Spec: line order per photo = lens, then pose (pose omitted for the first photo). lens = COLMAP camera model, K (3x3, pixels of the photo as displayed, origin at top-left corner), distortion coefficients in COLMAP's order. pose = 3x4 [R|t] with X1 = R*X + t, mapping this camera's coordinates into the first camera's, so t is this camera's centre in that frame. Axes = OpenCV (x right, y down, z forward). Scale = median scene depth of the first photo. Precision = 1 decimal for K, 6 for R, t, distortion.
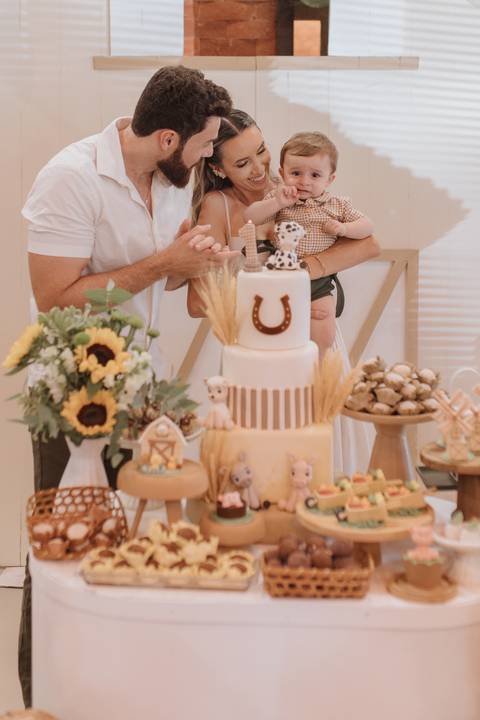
lens RADIAL K [[995.8, 0, 248.5], [0, 995.8, 291.6], [0, 0, 1]] dist [0.018669, 0.000000]
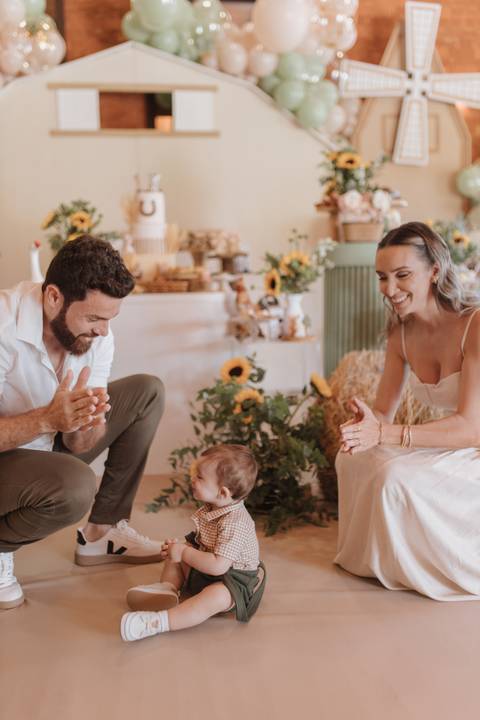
lens RADIAL K [[688.1, 0, 241.5], [0, 688.1, 357.5], [0, 0, 1]] dist [0.009685, 0.000000]
pose [[0.988325, -0.043248, 0.146094, -0.015333], [0.038299, 0.998599, 0.036518, 0.355665], [-0.147469, -0.030497, 0.988596, -0.788380]]
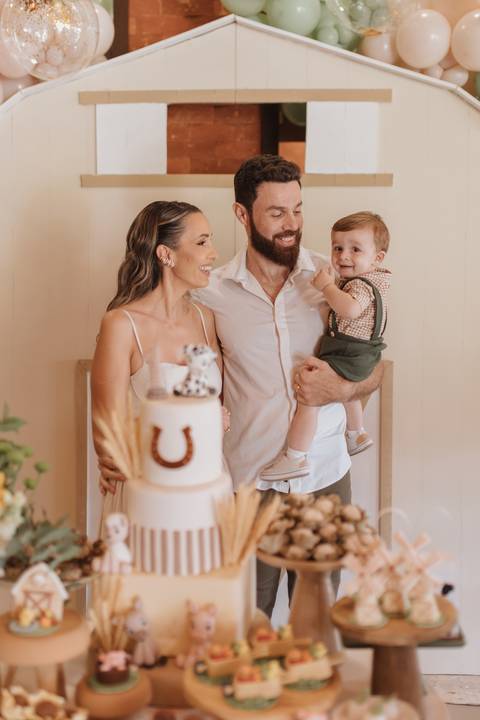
lens RADIAL K [[878.7, 0, 238.8], [0, 878.7, 358.8], [0, 0, 1]] dist [-0.000300, 0.000000]
pose [[0.998830, 0.006413, -0.047924, 0.123935], [-0.007993, 0.999428, -0.032854, -0.032084], [0.047686, 0.033199, 0.998311, 0.212161]]
